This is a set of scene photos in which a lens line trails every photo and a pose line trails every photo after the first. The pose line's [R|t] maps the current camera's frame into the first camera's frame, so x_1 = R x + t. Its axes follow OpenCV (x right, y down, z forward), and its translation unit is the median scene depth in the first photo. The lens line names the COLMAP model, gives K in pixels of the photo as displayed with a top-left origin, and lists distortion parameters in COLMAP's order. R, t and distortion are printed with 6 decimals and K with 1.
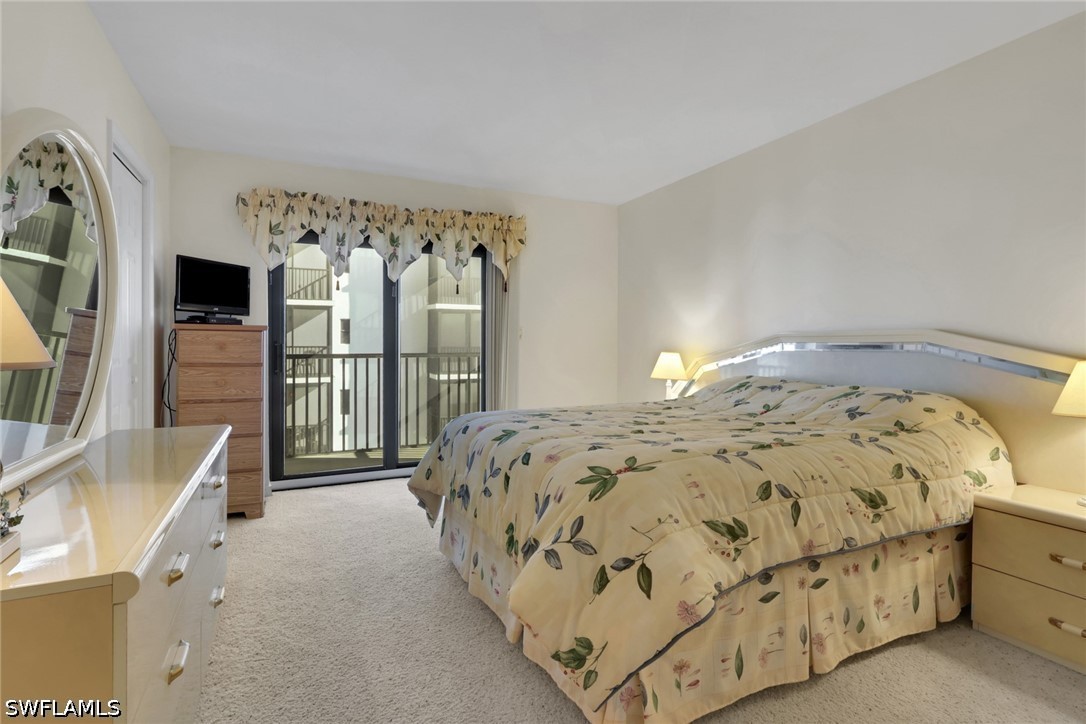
lens RADIAL K [[528.8, 0, 542.9], [0, 528.8, 350.1], [0, 0, 1]] dist [-0.029207, 0.000303]
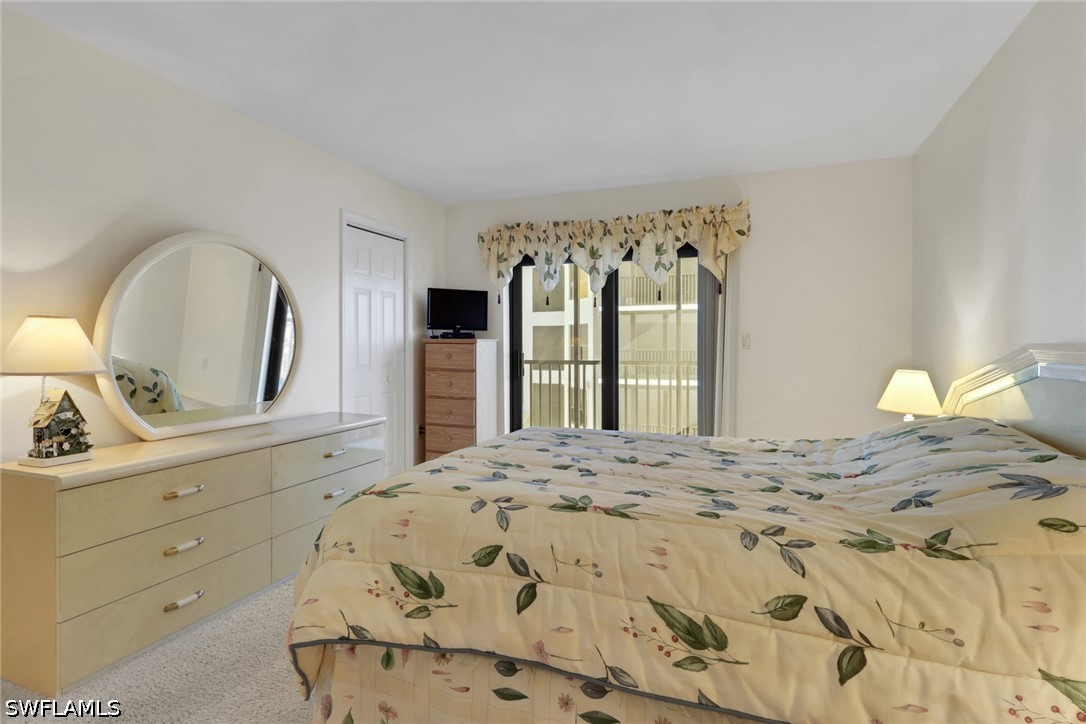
lens RADIAL K [[552.6, 0, 543.6], [0, 552.6, 341.8], [0, 0, 1]] dist [-0.008998, -0.000494]
pose [[0.683991, -0.006273, -0.729463, 0.469902], [-0.001545, 0.999948, -0.010049, -0.024349], [0.729489, 0.008001, 0.683946, 0.198843]]
